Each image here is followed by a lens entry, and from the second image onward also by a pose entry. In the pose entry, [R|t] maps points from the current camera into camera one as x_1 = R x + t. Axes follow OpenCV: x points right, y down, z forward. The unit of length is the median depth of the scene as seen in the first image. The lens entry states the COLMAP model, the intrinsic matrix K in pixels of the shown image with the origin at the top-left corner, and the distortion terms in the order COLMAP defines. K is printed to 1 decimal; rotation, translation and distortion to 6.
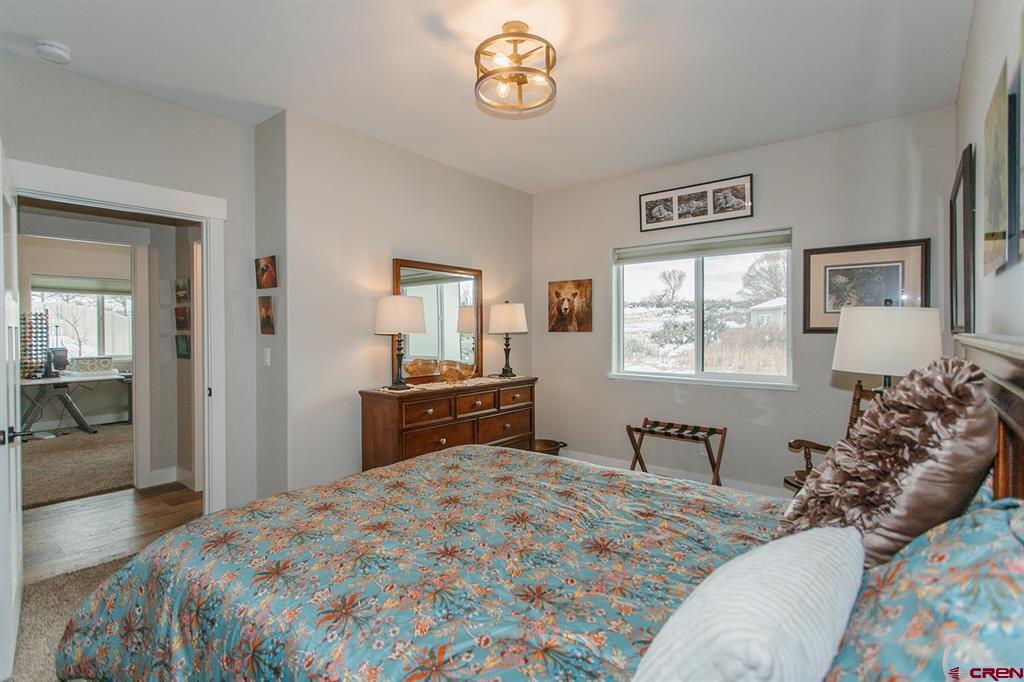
lens RADIAL K [[513.6, 0, 512.0], [0, 513.6, 341.0], [0, 0, 1]] dist [-0.000078, 0.000032]
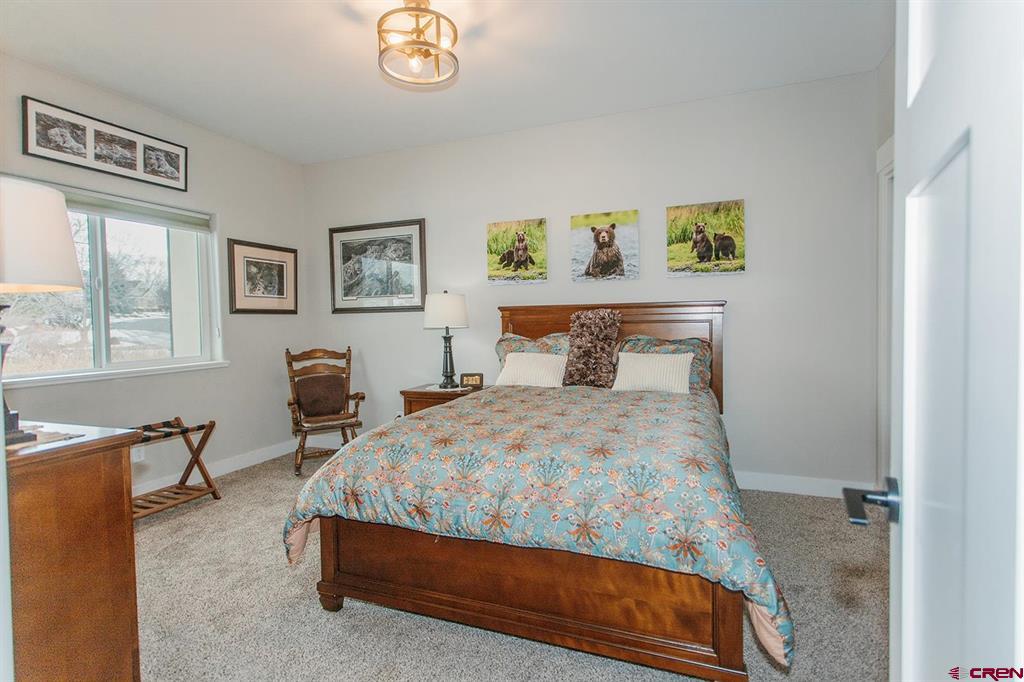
lens RADIAL K [[481.8, 0, 517.4], [0, 481.8, 336.5], [0, 0, 1]] dist [0.001659, 0.000352]
pose [[-0.290464, -0.030444, 0.956402, -0.566081], [0.025375, 0.998897, 0.039503, 0.008015], [-0.956550, 0.035743, -0.289371, 0.656949]]
